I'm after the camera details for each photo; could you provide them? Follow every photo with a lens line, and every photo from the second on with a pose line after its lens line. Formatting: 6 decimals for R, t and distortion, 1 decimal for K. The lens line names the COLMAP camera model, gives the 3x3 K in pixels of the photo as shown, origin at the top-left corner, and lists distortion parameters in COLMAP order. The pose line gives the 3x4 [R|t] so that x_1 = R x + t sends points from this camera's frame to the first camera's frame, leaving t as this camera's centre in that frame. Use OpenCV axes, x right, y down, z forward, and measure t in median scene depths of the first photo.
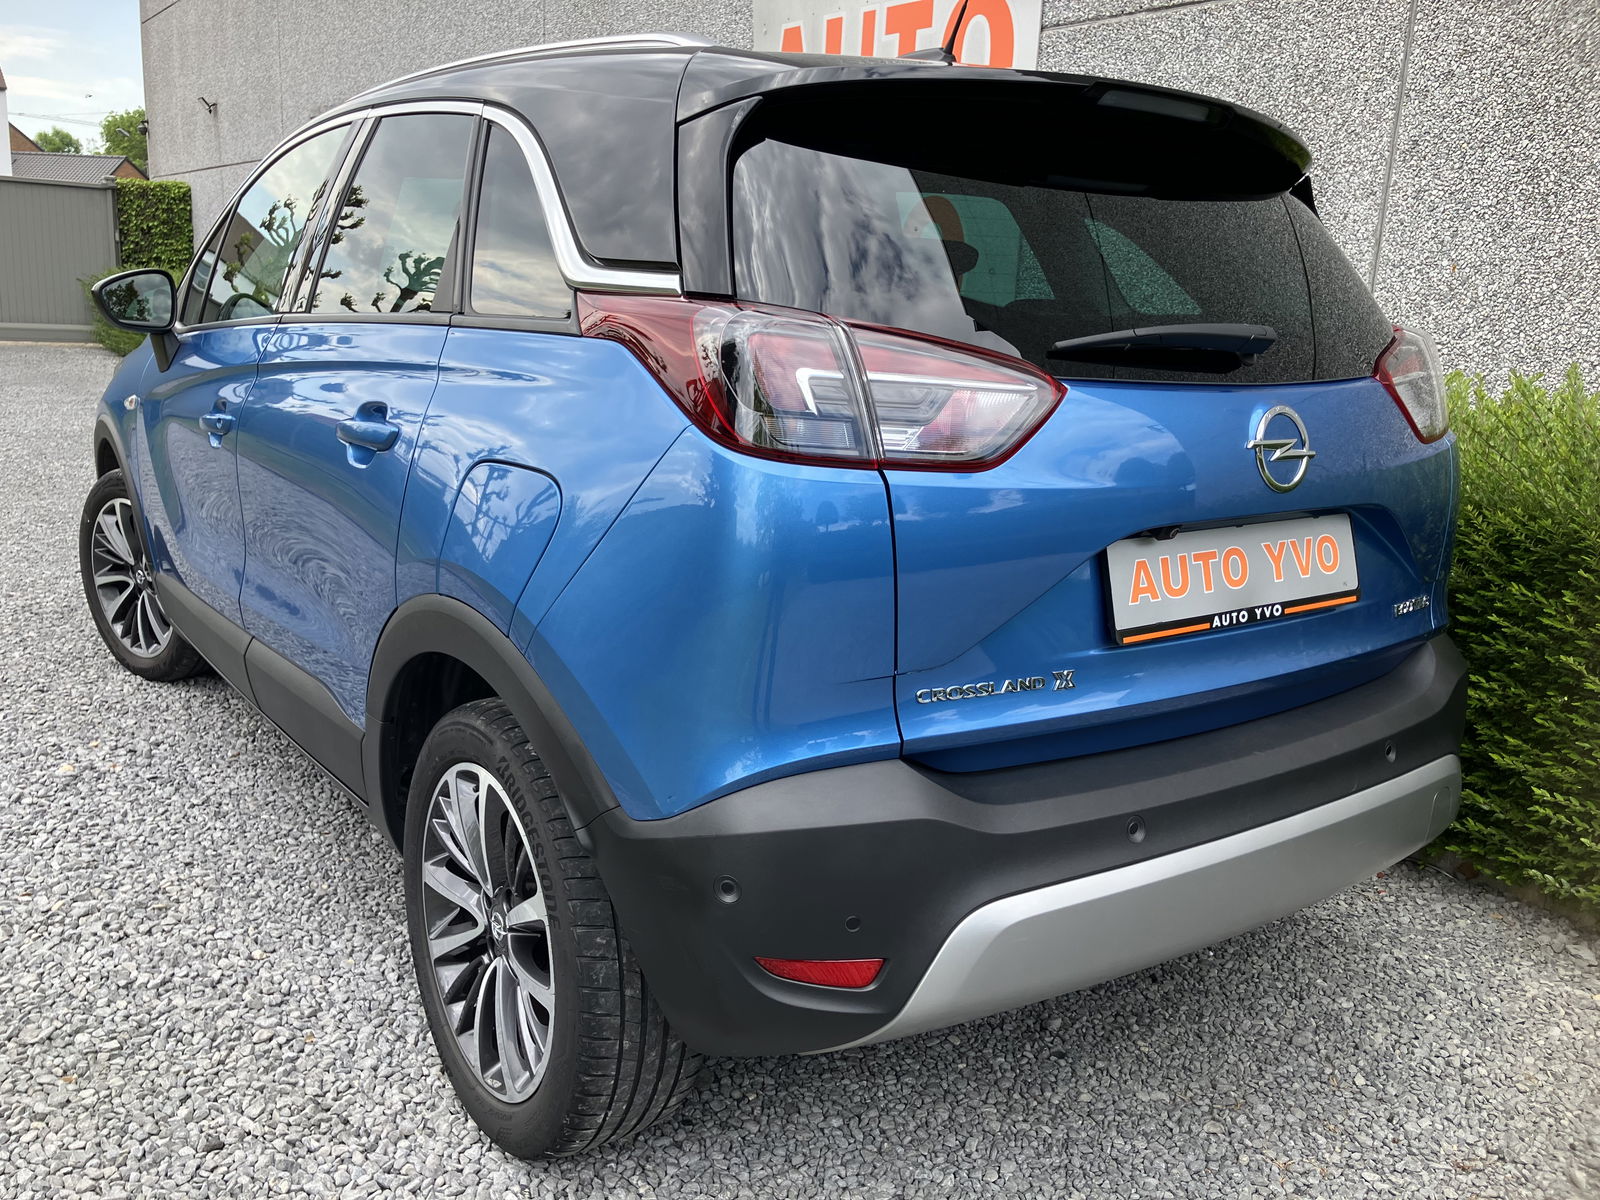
lens RADIAL K [[1329.3, 0, 804.3], [0, 1329.3, 600.0], [0, 0, 1]] dist [0.037182, -0.036661]
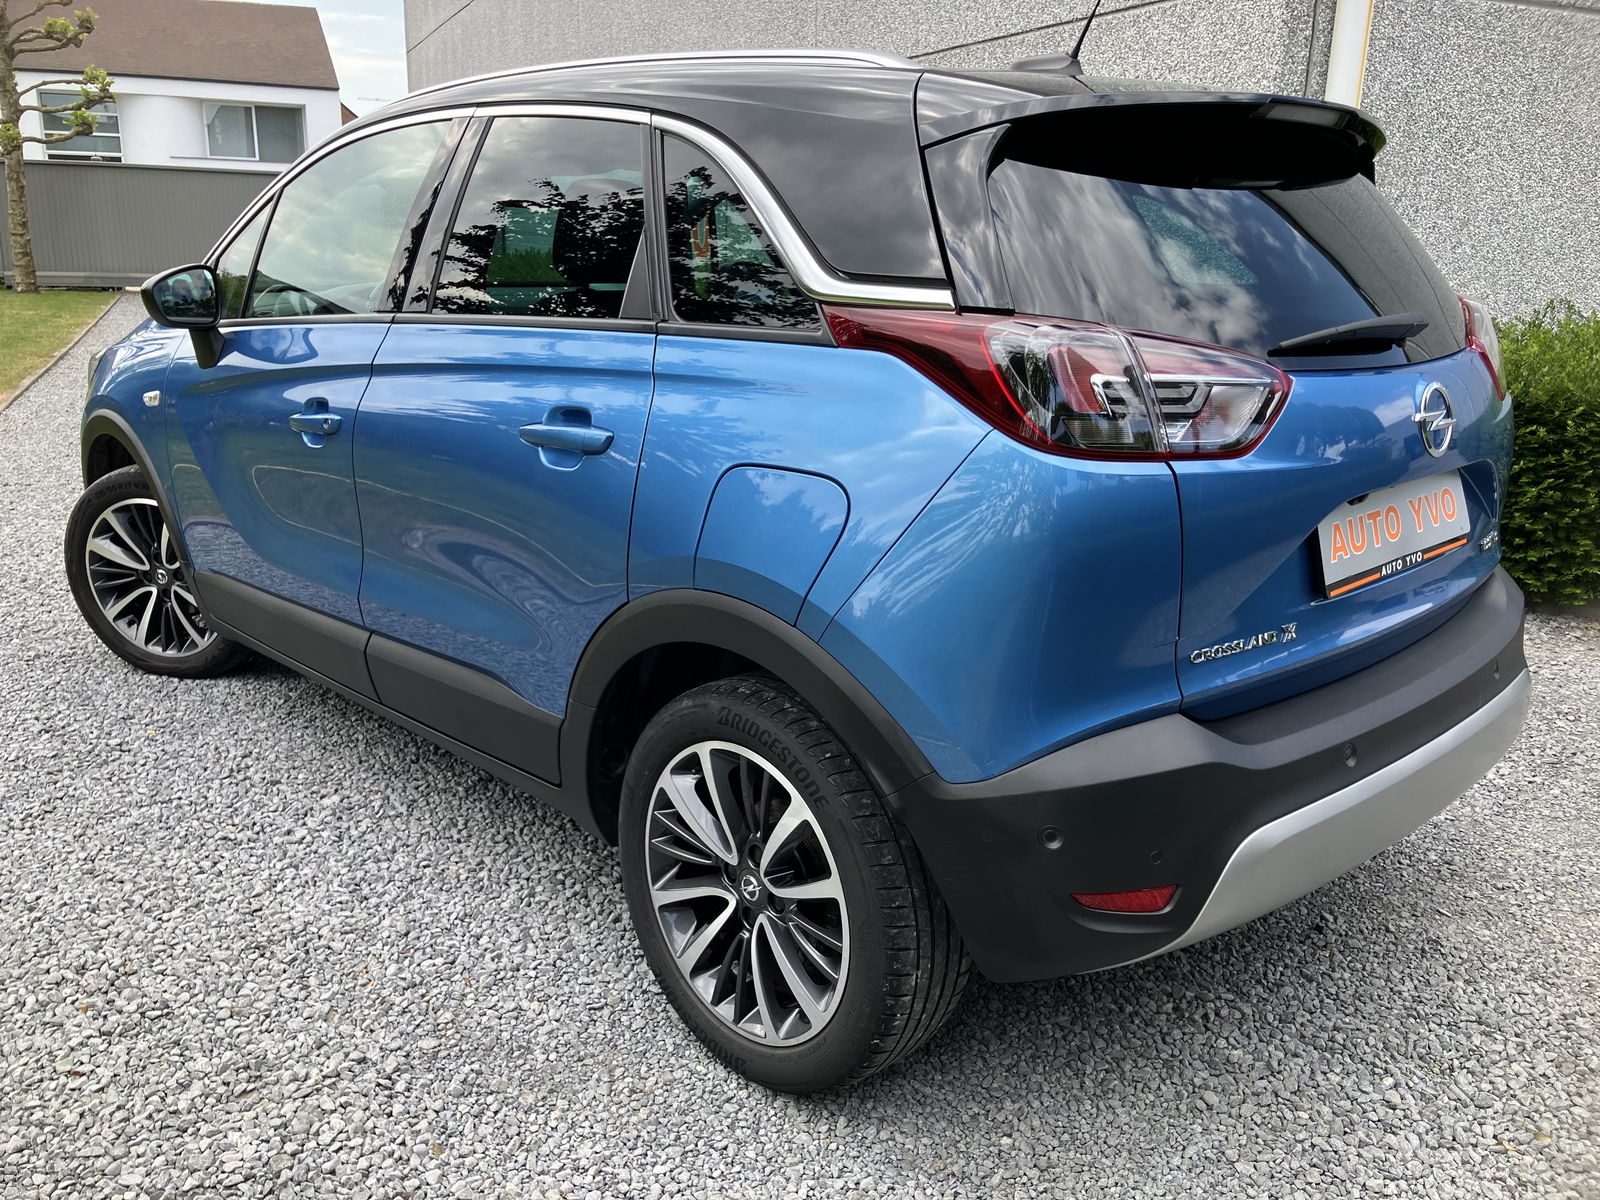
lens RADIAL K [[1329.3, 0, 792.3], [0, 1329.3, 600.2], [0, 0, 1]] dist [0.037182, -0.036661]
pose [[0.988580, -0.064784, 0.136058, -0.372556], [0.057956, 0.996881, 0.053570, -0.052399], [-0.139104, -0.045073, 0.989251, -0.079252]]
